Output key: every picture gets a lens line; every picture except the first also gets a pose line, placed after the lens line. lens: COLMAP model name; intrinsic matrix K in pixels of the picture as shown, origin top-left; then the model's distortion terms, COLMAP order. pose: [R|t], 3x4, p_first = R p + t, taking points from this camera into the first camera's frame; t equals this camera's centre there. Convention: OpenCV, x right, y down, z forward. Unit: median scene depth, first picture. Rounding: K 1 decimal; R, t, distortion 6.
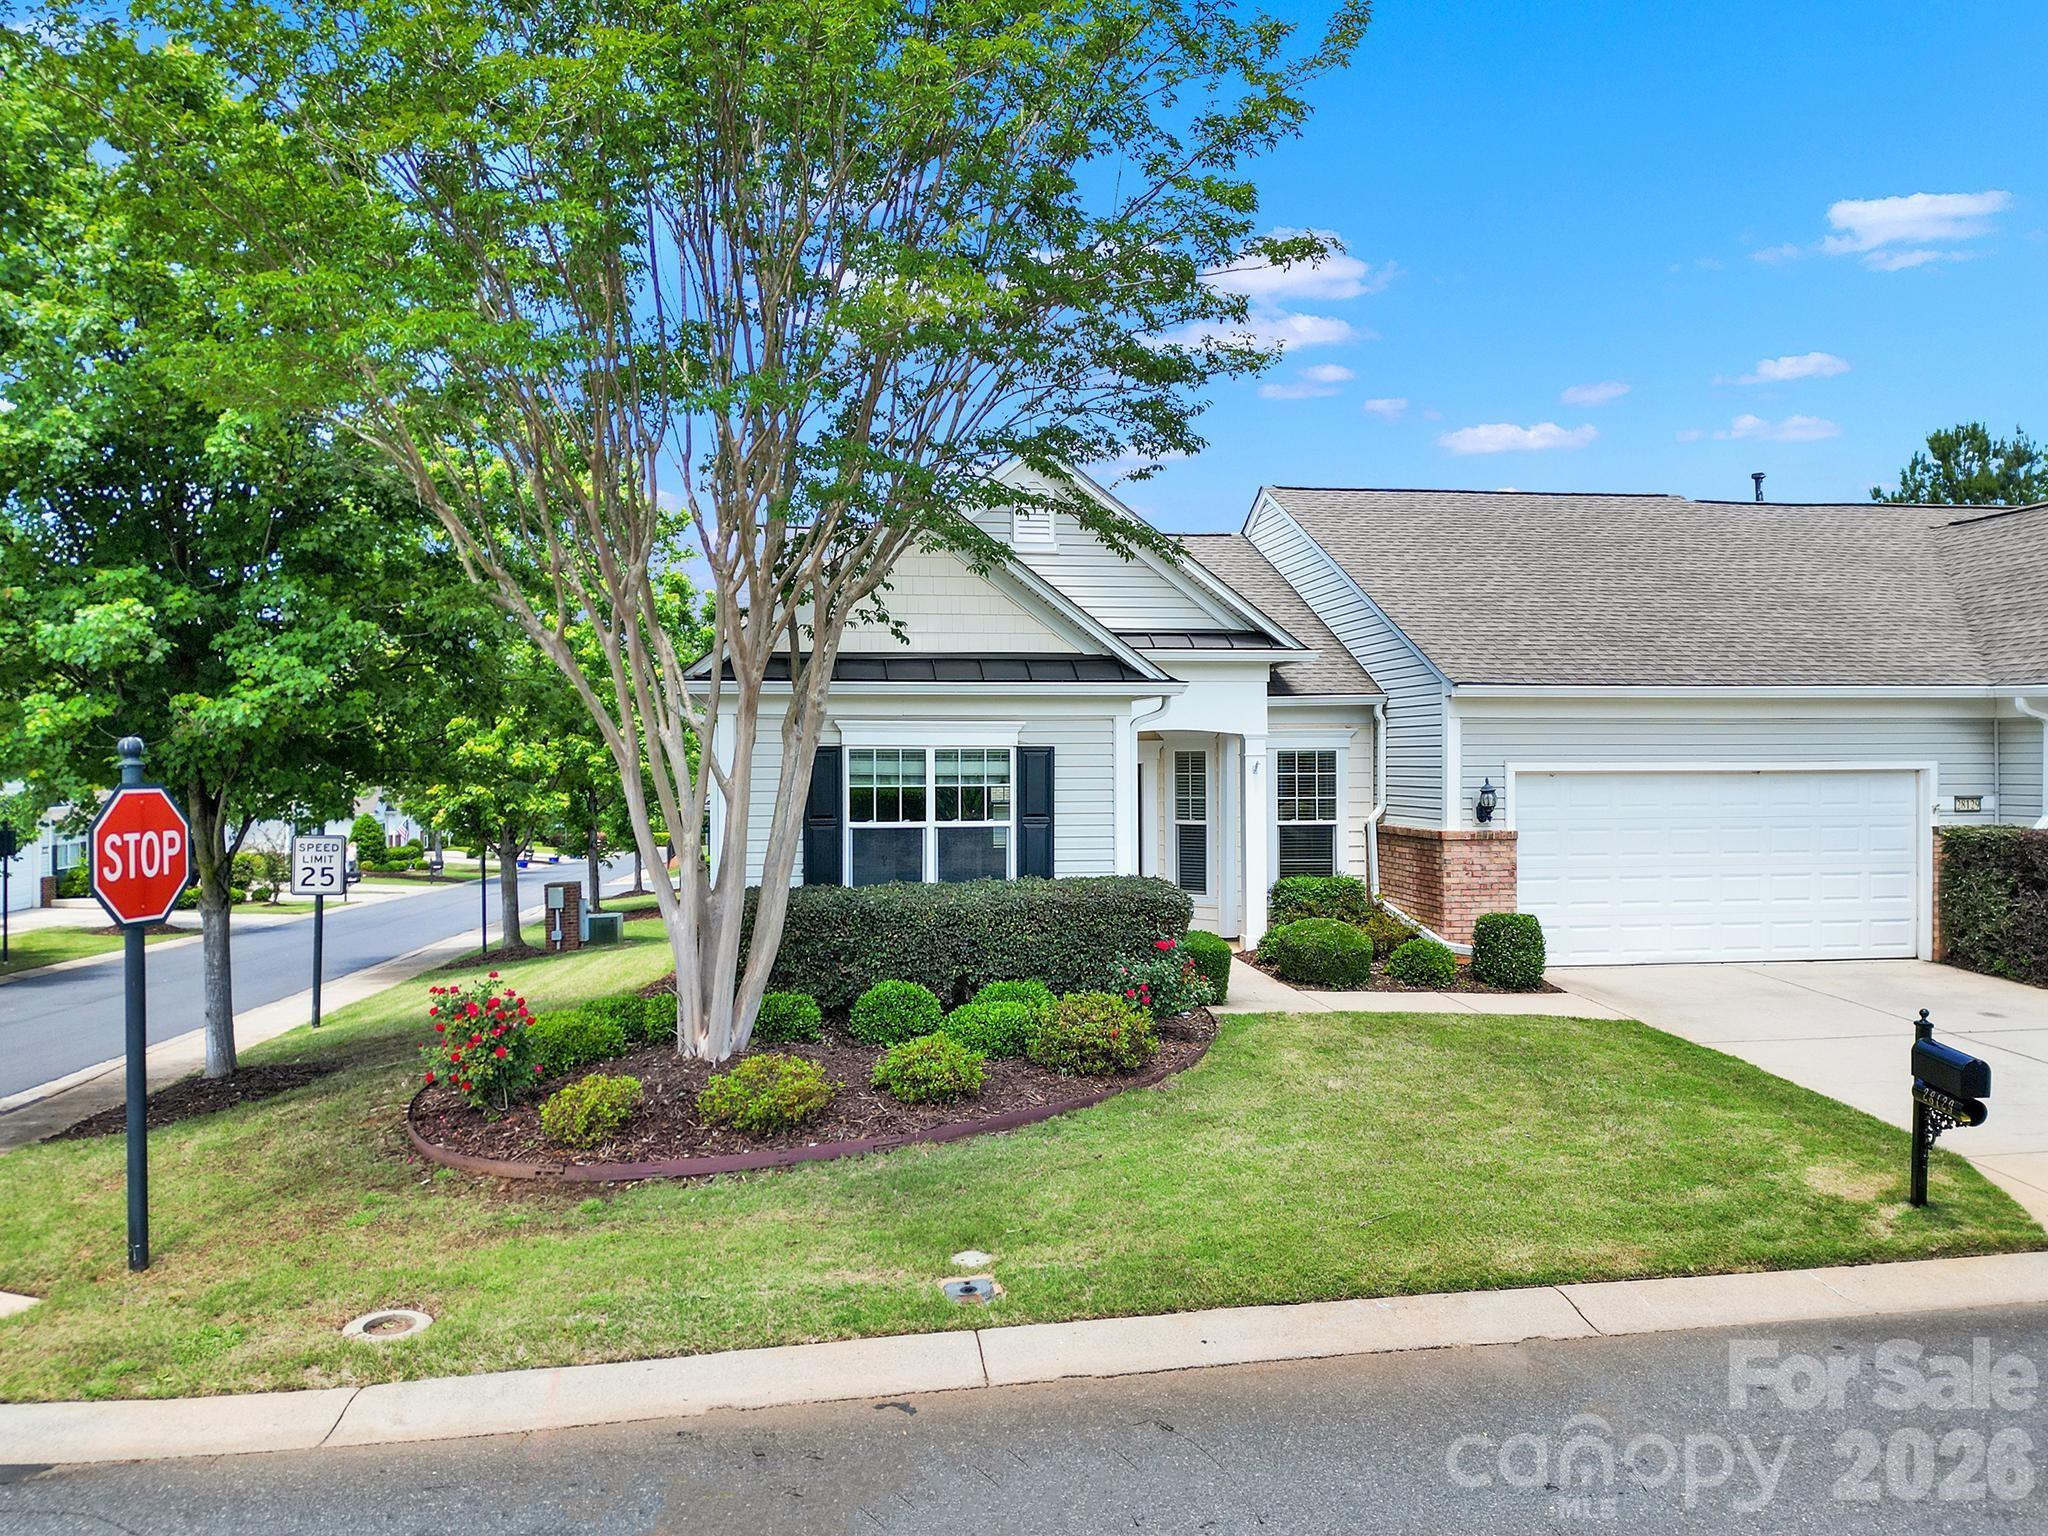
lens RADIAL K [[1439.2, 0, 1038.8], [0, 1439.2, 768.9], [0, 0, 1]] dist [0.057425, -0.054348]
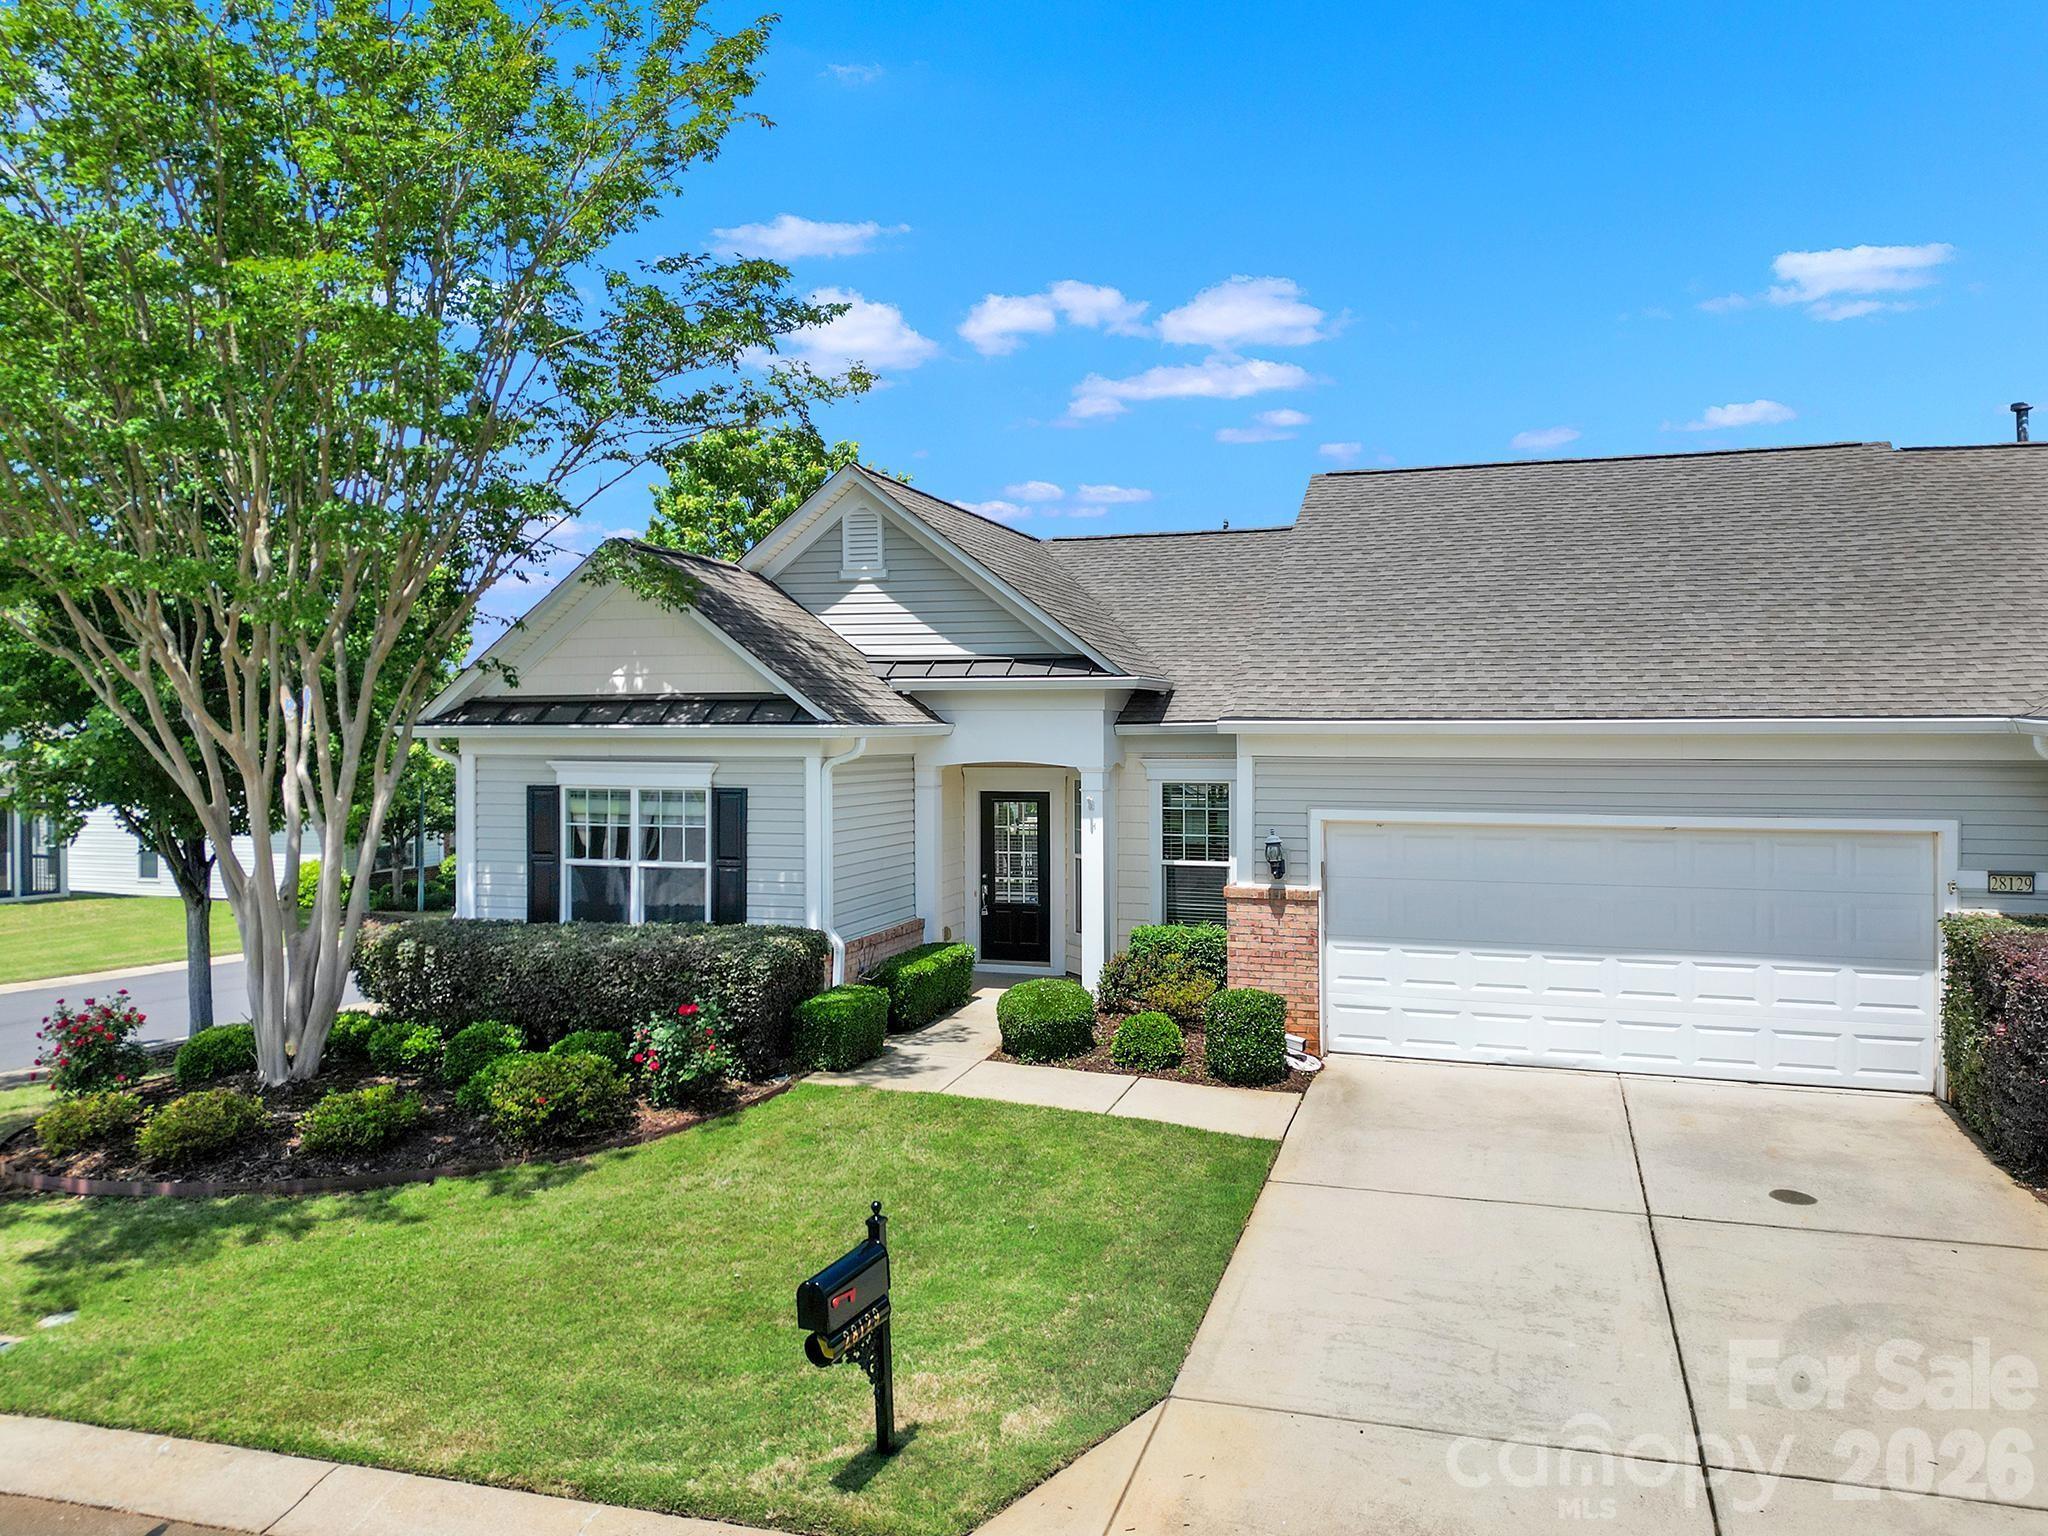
lens RADIAL K [[1439.2, 0, 971.0], [0, 1439.2, 779.6], [0, 0, 1]] dist [0.057425, -0.054348]
pose [[0.903918, 0.015595, -0.427422, 0.567490], [-0.004622, 0.999633, 0.026697, -0.047990], [0.427681, -0.022156, 0.903658, 0.190402]]
